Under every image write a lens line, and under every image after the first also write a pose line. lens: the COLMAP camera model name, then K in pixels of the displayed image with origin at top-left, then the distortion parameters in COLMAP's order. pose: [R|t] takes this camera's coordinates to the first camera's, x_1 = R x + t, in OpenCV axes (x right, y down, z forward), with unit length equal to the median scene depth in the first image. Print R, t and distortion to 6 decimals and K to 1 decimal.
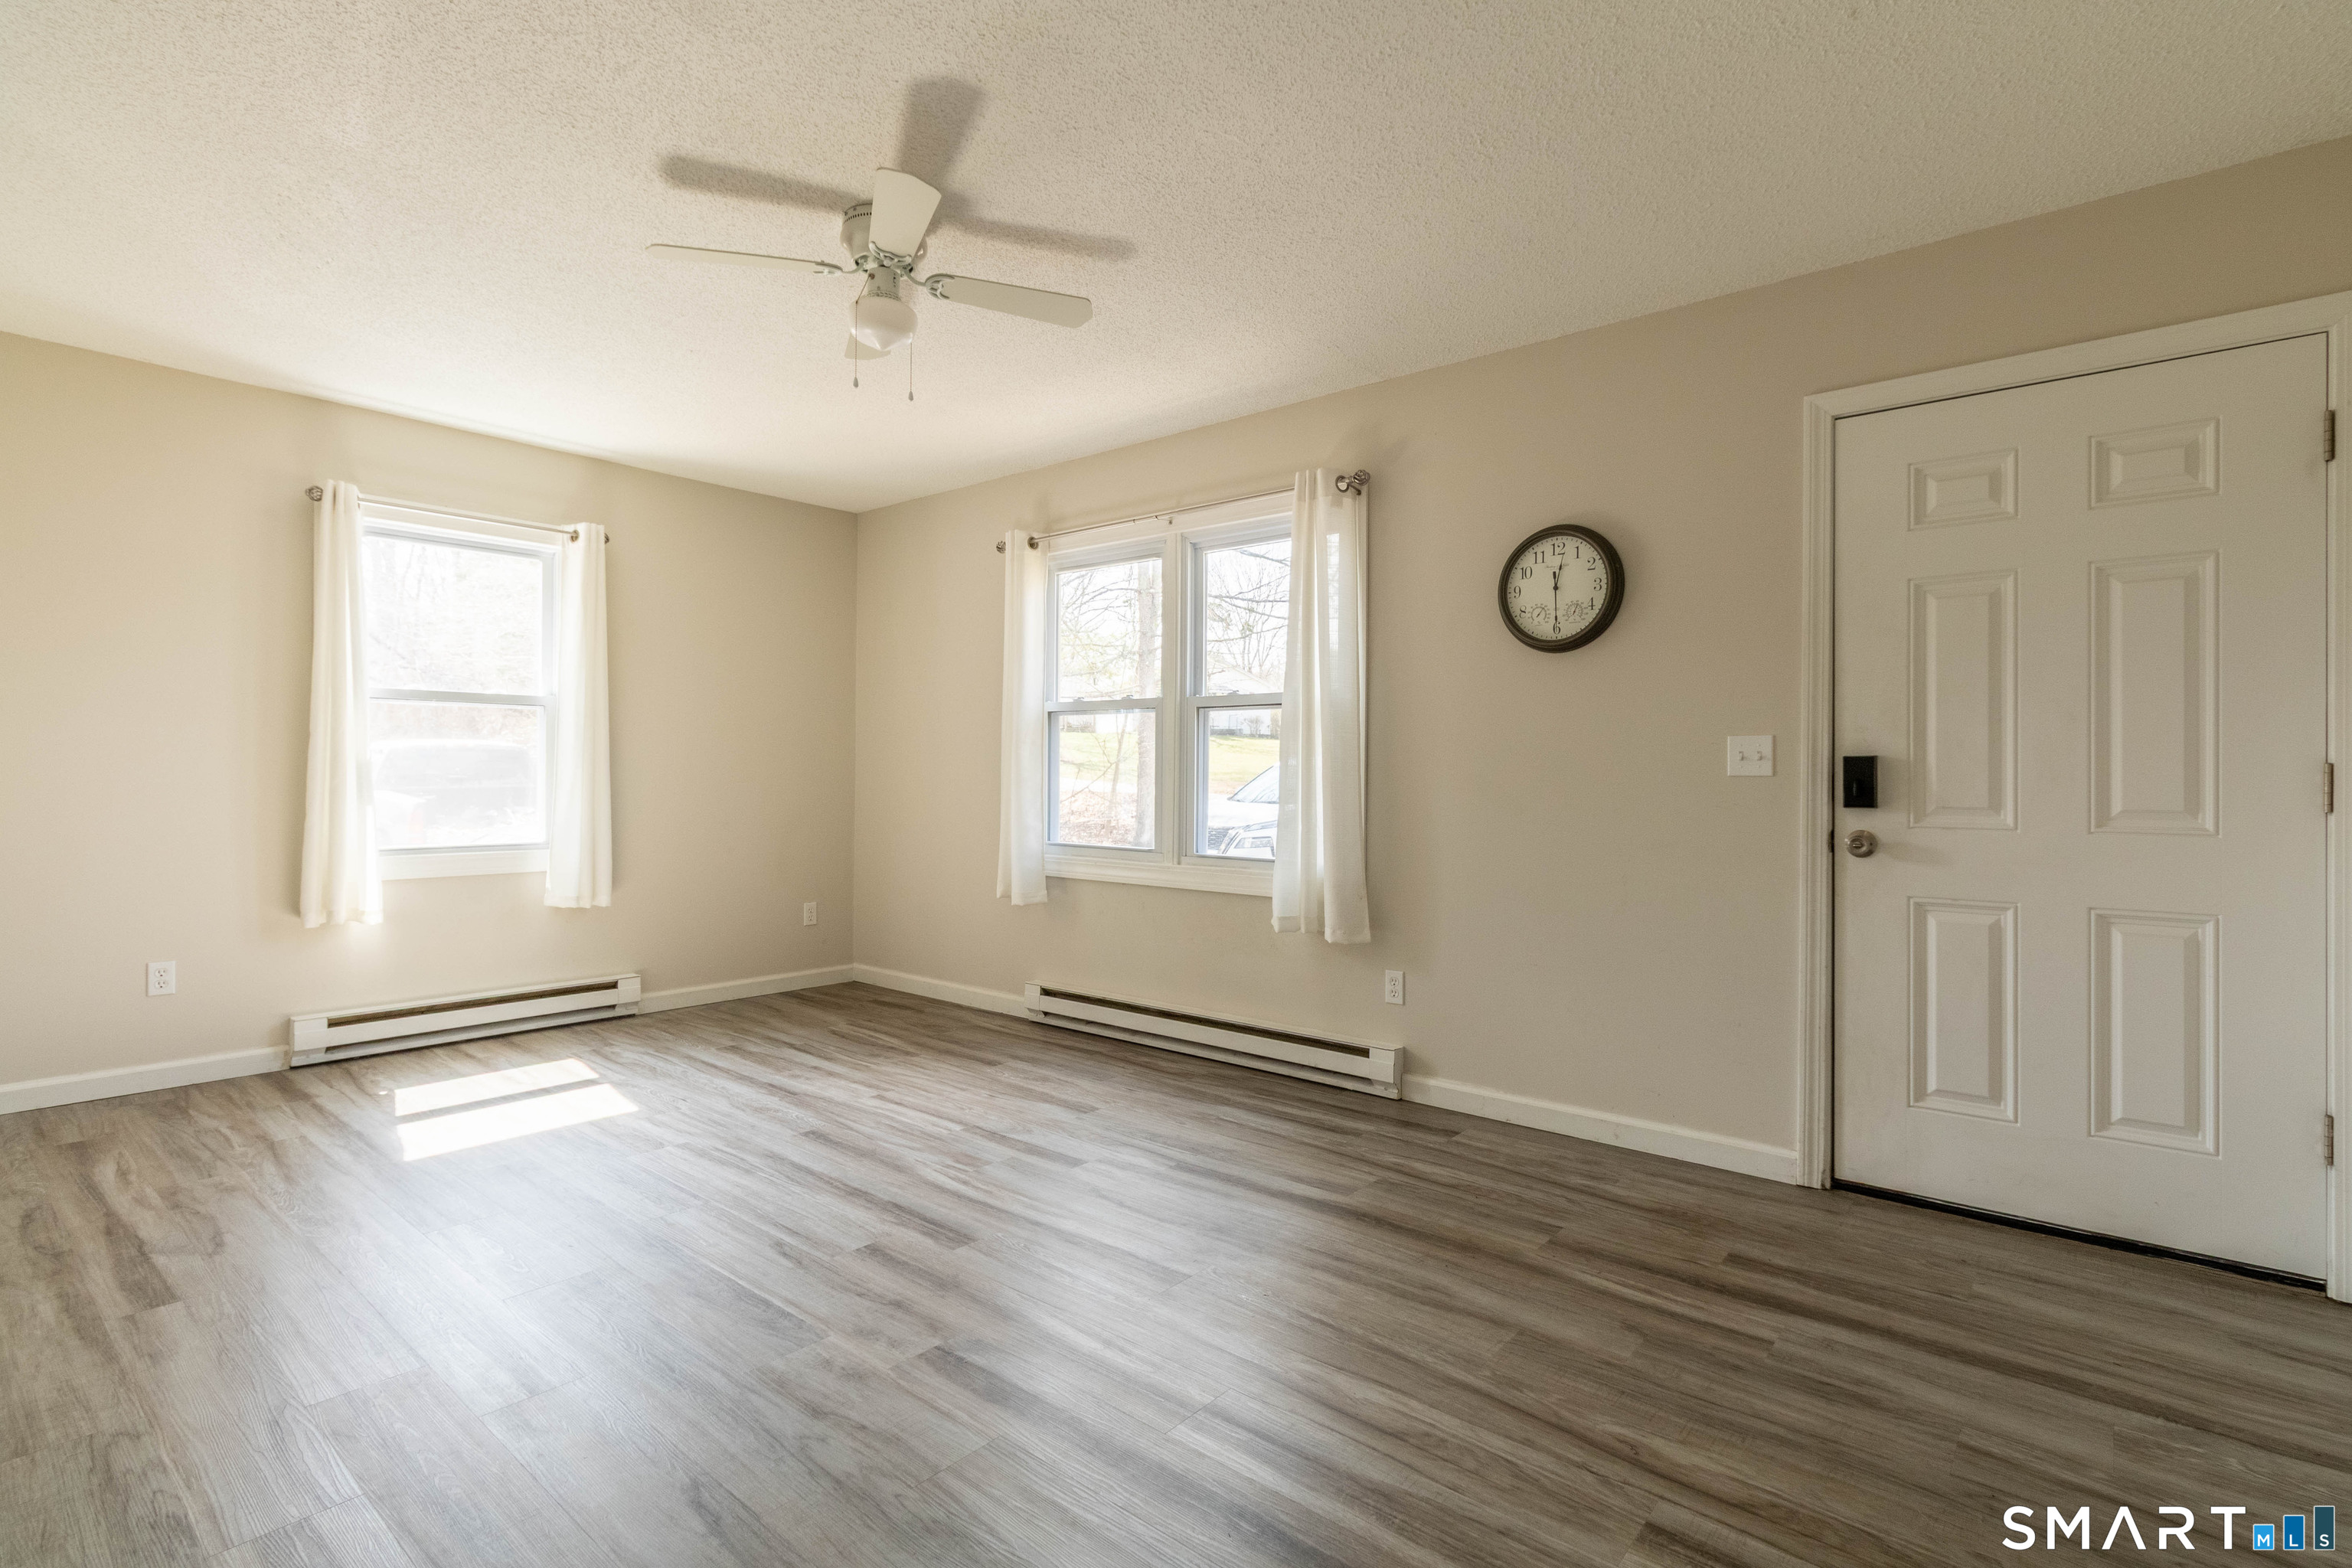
lens RADIAL K [[1080.9, 0, 1226.8], [0, 1080.9, 780.0], [0, 0, 1]] dist [0.002465, -0.001096]
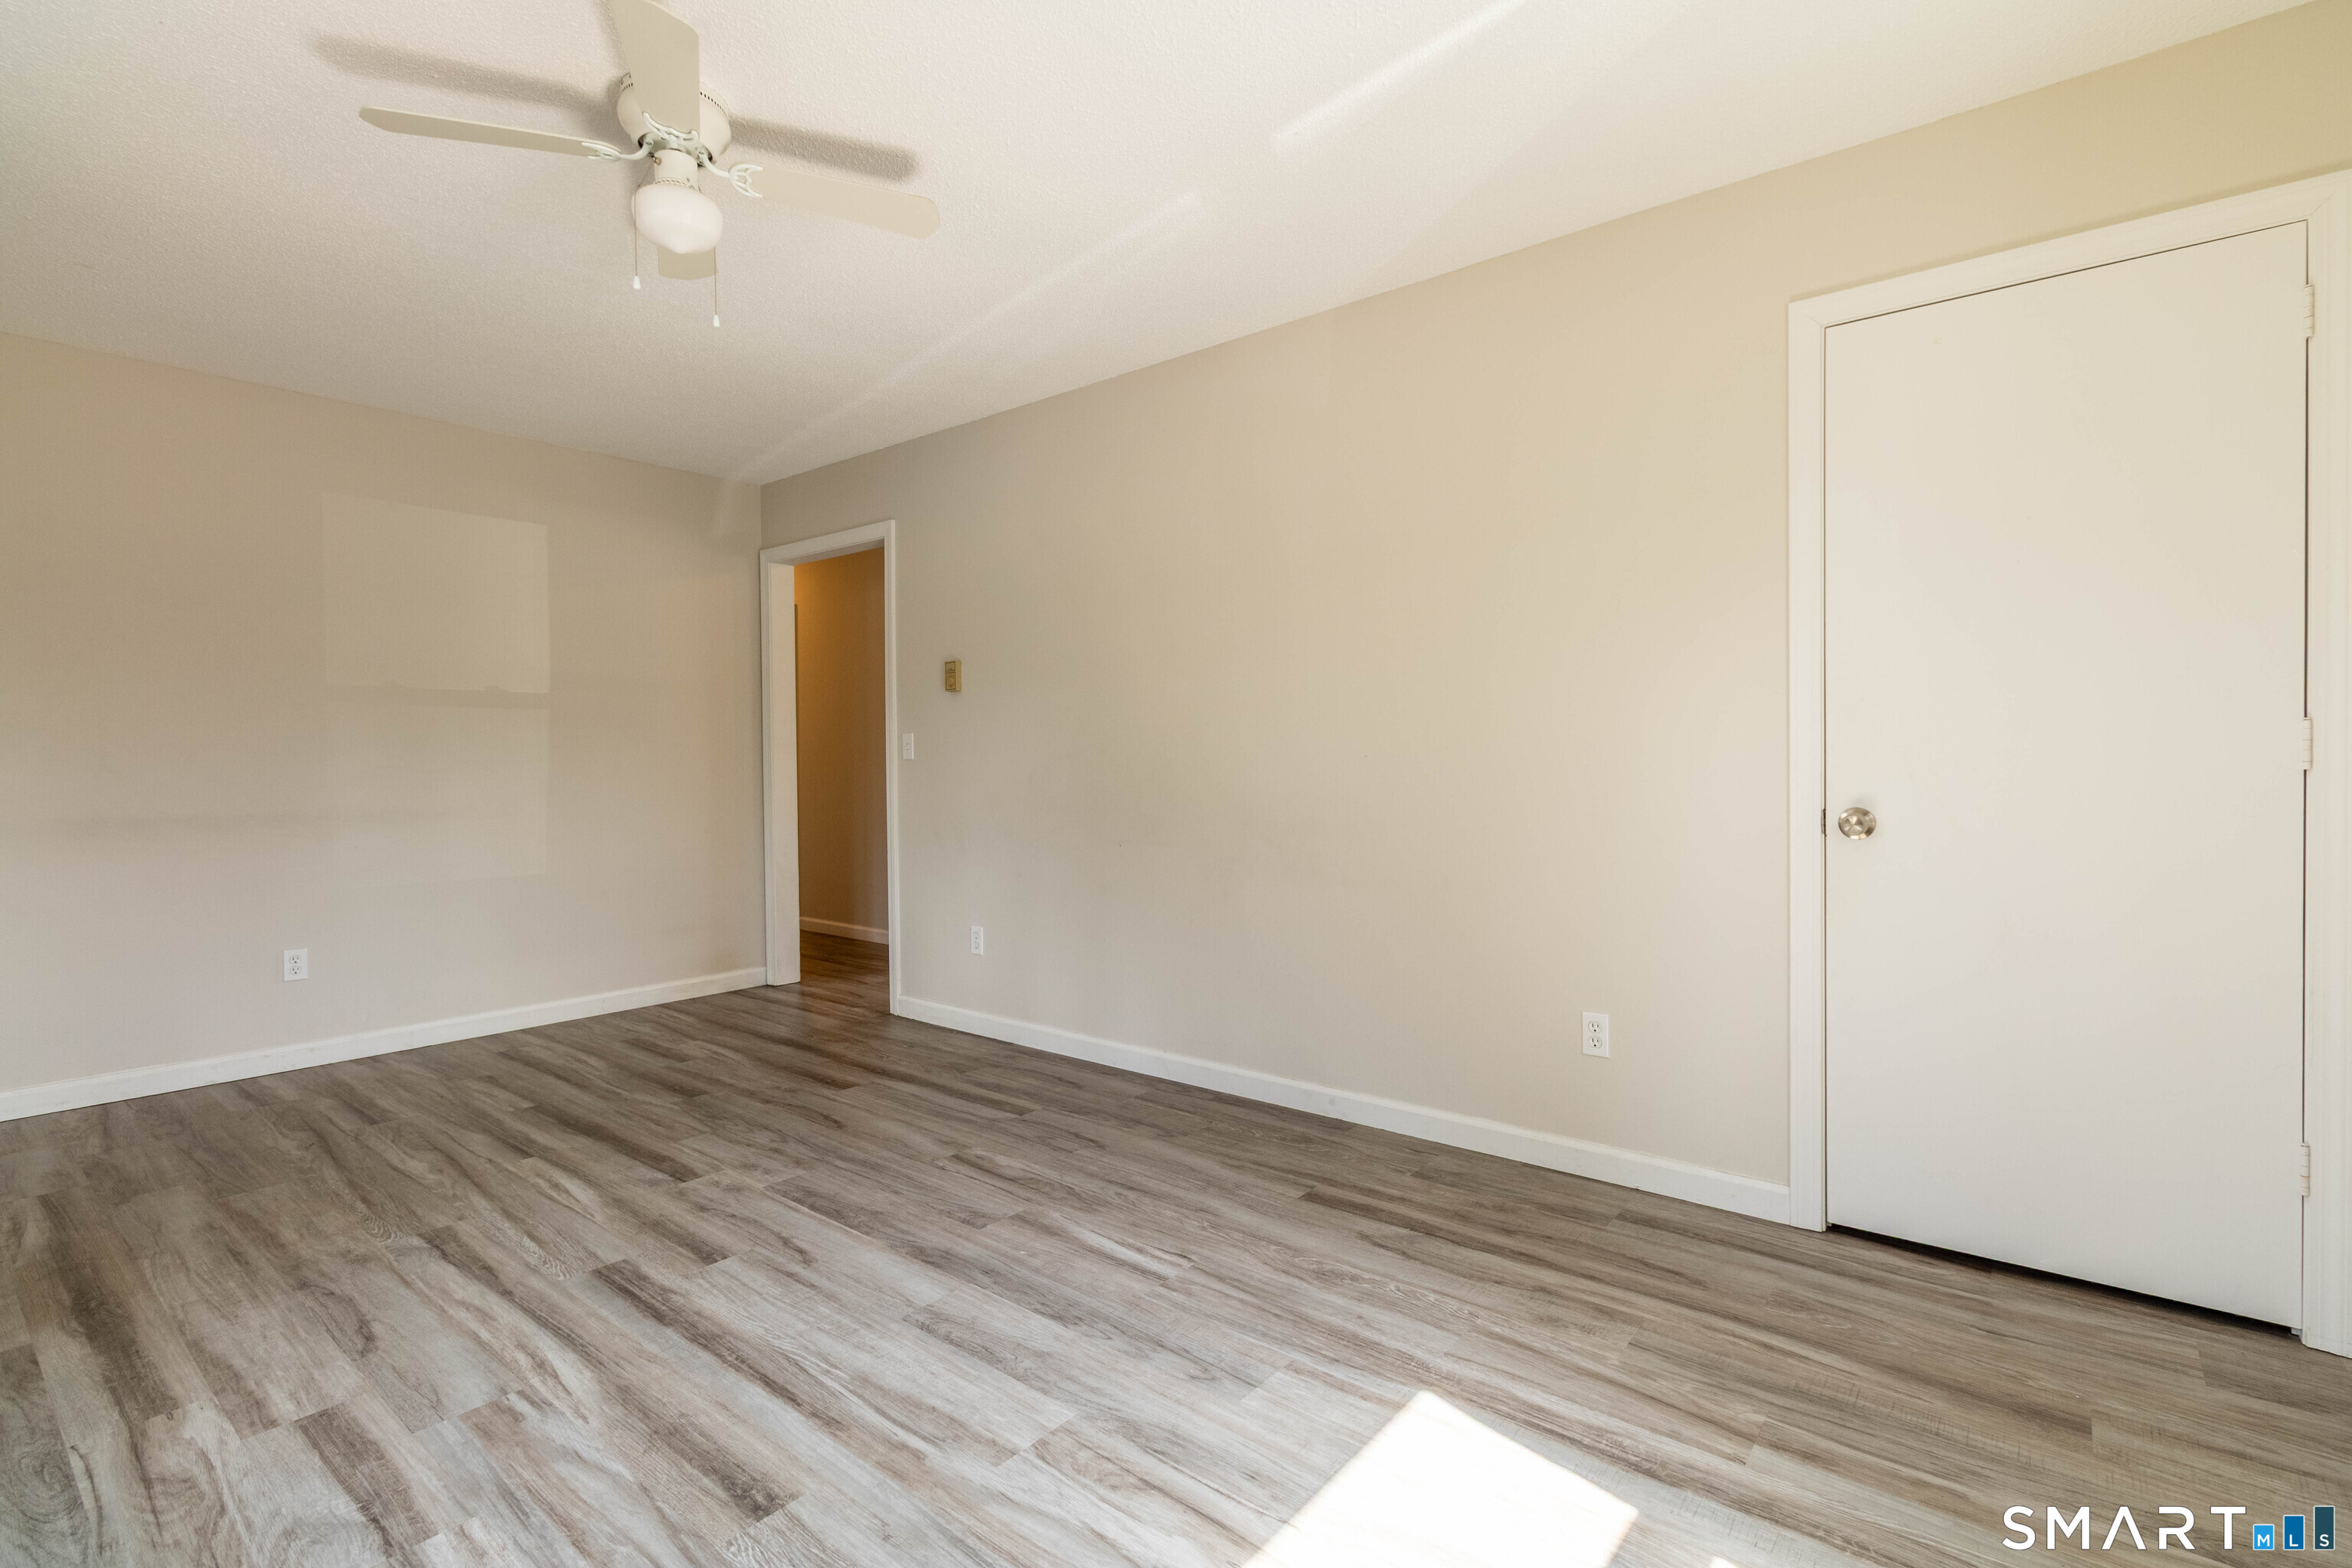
lens RADIAL K [[1080.9, 0, 1237.9], [0, 1080.9, 772.2], [0, 0, 1]] dist [0.002465, -0.001096]
pose [[-0.999848, -0.001506, -0.017357, -0.606072], [-0.001846, 0.999806, 0.019625, -0.014682], [0.017324, 0.019654, -0.999657, 1.523633]]
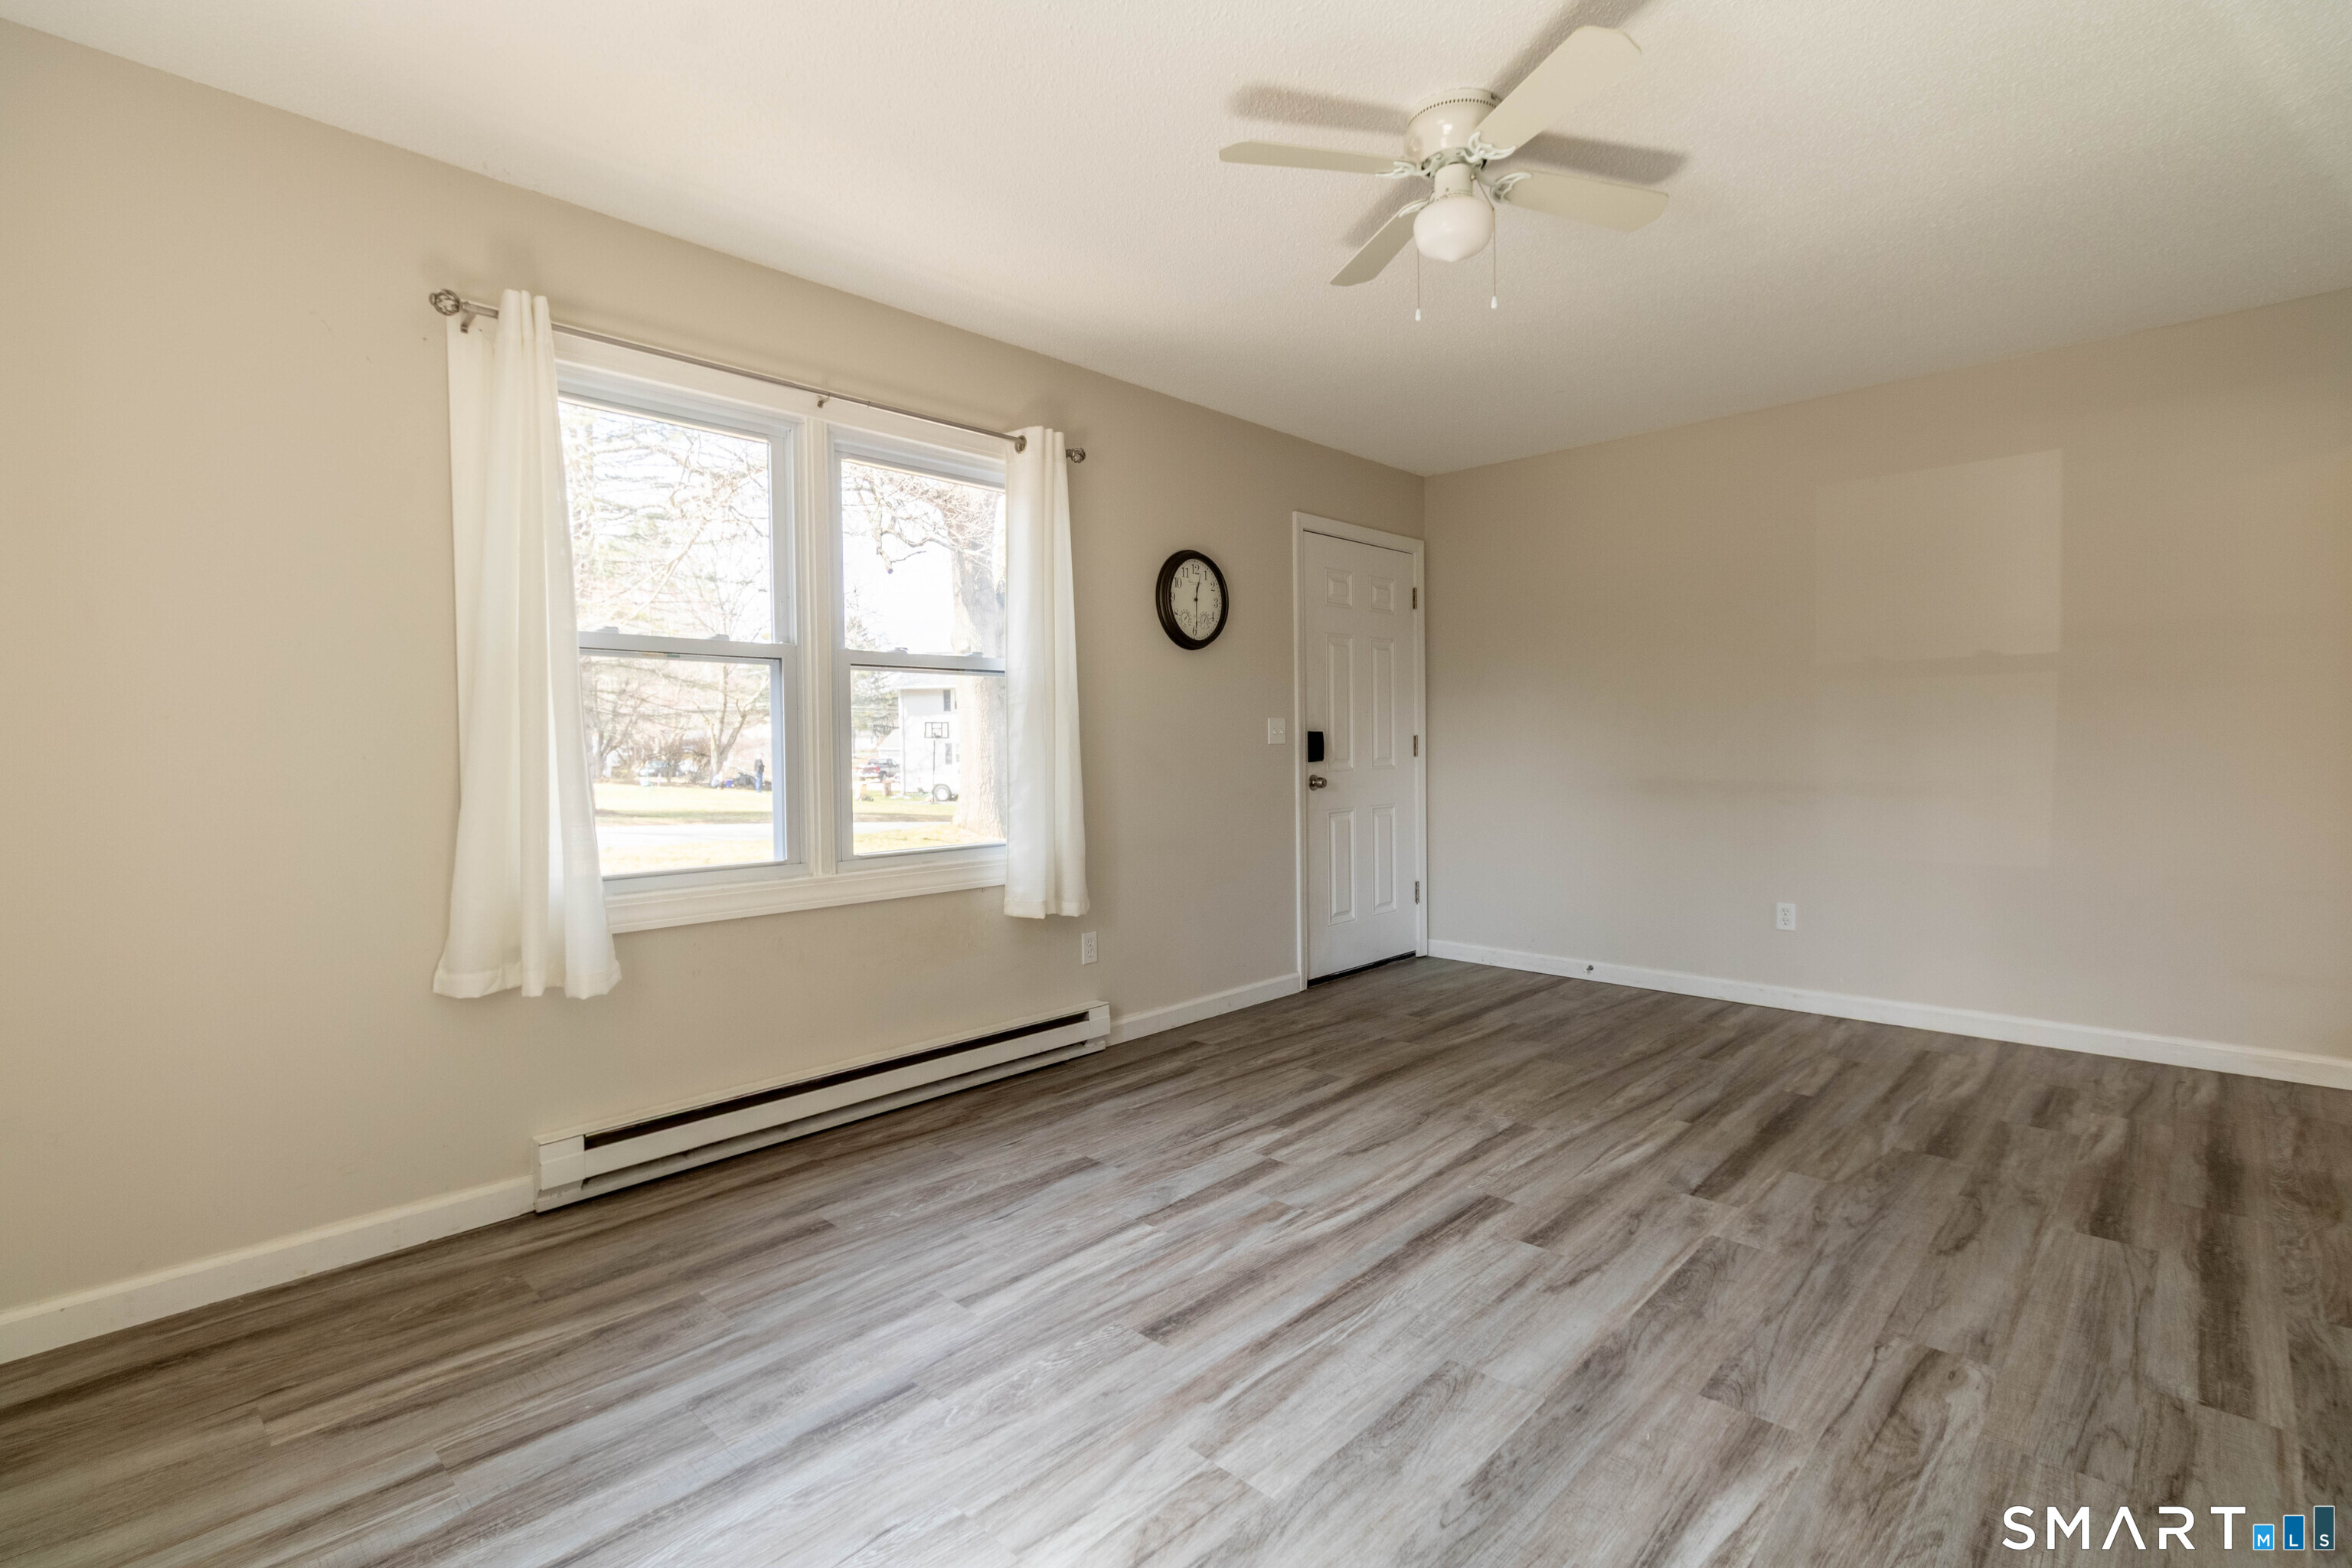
lens RADIAL K [[1080.9, 0, 1120.0], [0, 1080.9, 768.3], [0, 0, 1]] dist [0.002465, -0.001096]
pose [[0.121874, -0.029536, 0.992106, -1.020276], [0.020177, 0.999424, 0.027275, -0.014056], [-0.992340, 0.016693, 0.122400, 0.963259]]
